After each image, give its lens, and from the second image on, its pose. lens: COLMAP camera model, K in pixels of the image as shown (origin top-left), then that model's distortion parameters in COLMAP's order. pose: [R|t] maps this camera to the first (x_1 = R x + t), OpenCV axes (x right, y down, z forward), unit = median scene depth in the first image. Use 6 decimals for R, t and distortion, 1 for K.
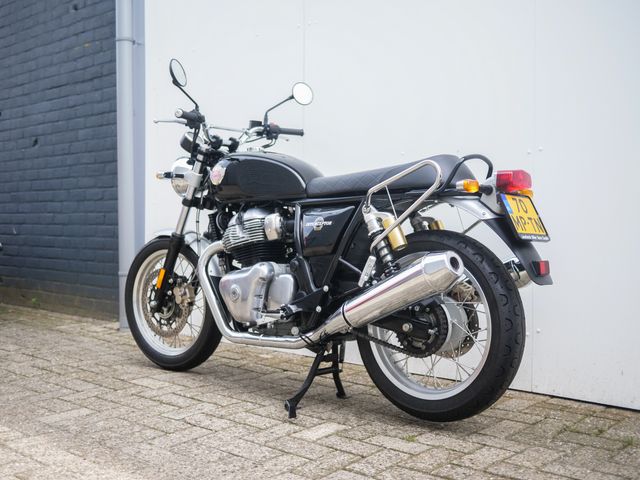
lens RADIAL K [[736.1, 0, 321.1], [0, 736.1, 231.5], [0, 0, 1]] dist [-0.002146, 0.001326]
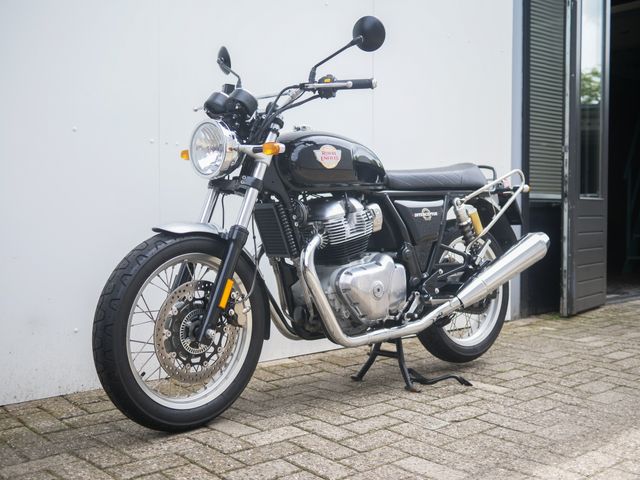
lens RADIAL K [[736.1, 0, 321.1], [0, 736.1, 231.5], [0, 0, 1]] dist [-0.002146, 0.001326]
pose [[0.113150, -0.027965, 0.993184, -0.901172], [0.010160, 0.999584, 0.026988, -0.012986], [-0.993526, 0.007037, 0.113387, 0.835226]]
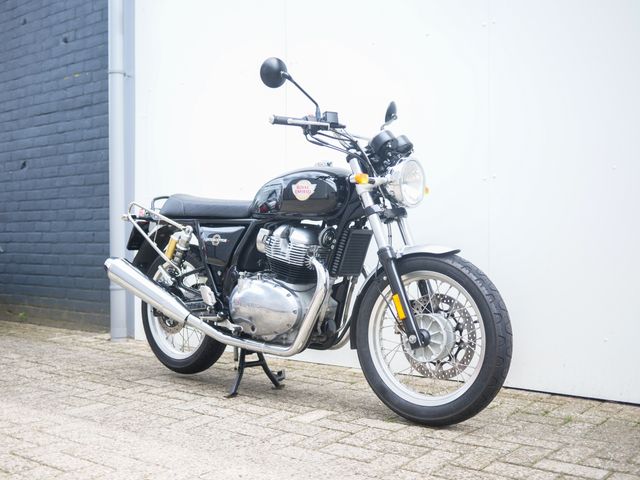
lens RADIAL K [[732.4, 0, 320.0], [0, 732.4, 240.0], [0, 0, 1]] dist [-0.004766, -0.001950]
pose [[0.998316, -0.002069, 0.057978, -0.041860], [0.002935, 0.999885, -0.014848, 0.005623], [-0.057940, 0.014993, 0.998207, -0.127731]]
